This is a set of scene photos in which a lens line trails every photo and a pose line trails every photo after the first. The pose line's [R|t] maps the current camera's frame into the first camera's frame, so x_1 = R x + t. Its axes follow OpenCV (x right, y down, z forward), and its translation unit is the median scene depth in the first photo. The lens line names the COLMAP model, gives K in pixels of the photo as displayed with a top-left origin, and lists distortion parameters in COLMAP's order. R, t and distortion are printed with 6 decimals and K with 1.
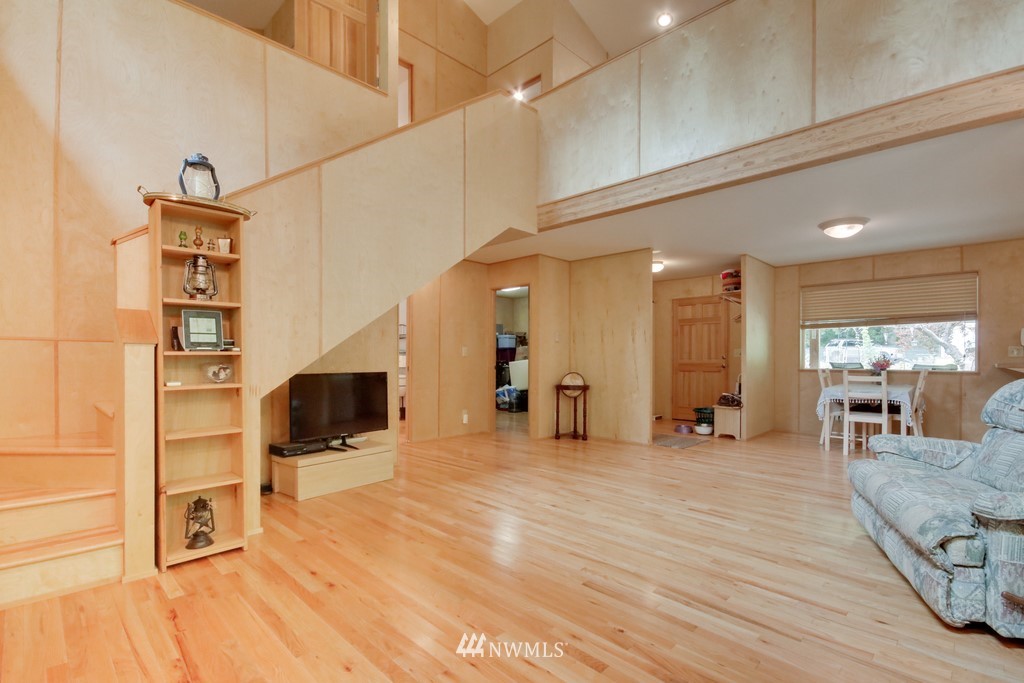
lens RADIAL K [[483.2, 0, 503.5], [0, 483.2, 360.6], [0, 0, 1]] dist [0.022086, -0.012531]
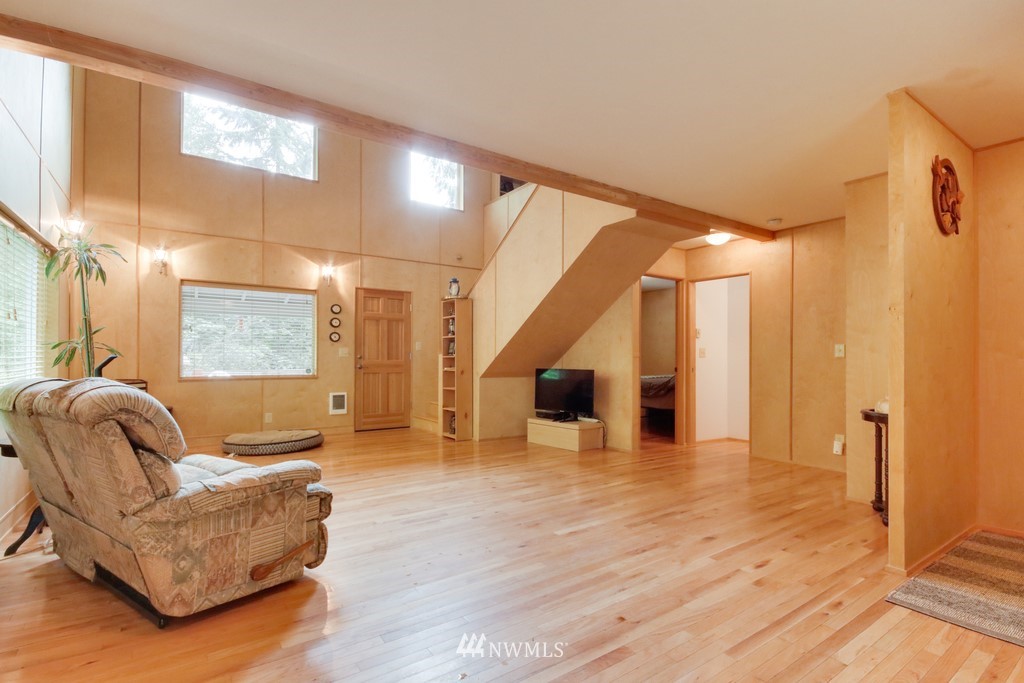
lens RADIAL K [[459.5, 0, 511.1], [0, 459.5, 358.3], [0, 0, 1]] dist [-0.002434, -0.010953]
pose [[-0.162643, -0.002923, -0.986681, 1.192741], [-0.009853, 0.999951, -0.001338, -0.004631], [0.986636, 0.009504, -0.162664, 1.199052]]
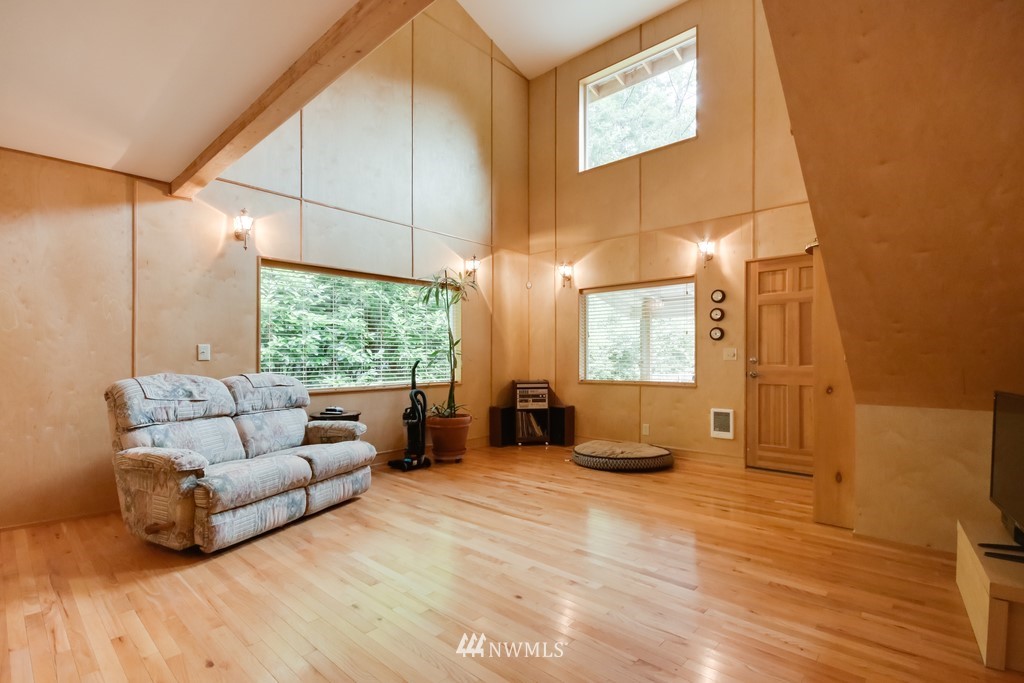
lens RADIAL K [[488.0, 0, 525.1], [0, 488.0, 362.8], [0, 0, 1]] dist [0.001791, -0.001092]
pose [[-0.996701, -0.003040, -0.081103, 0.215693], [-0.003898, 0.999938, 0.010416, -0.011898], [0.081066, 0.010698, -0.996651, 1.598903]]
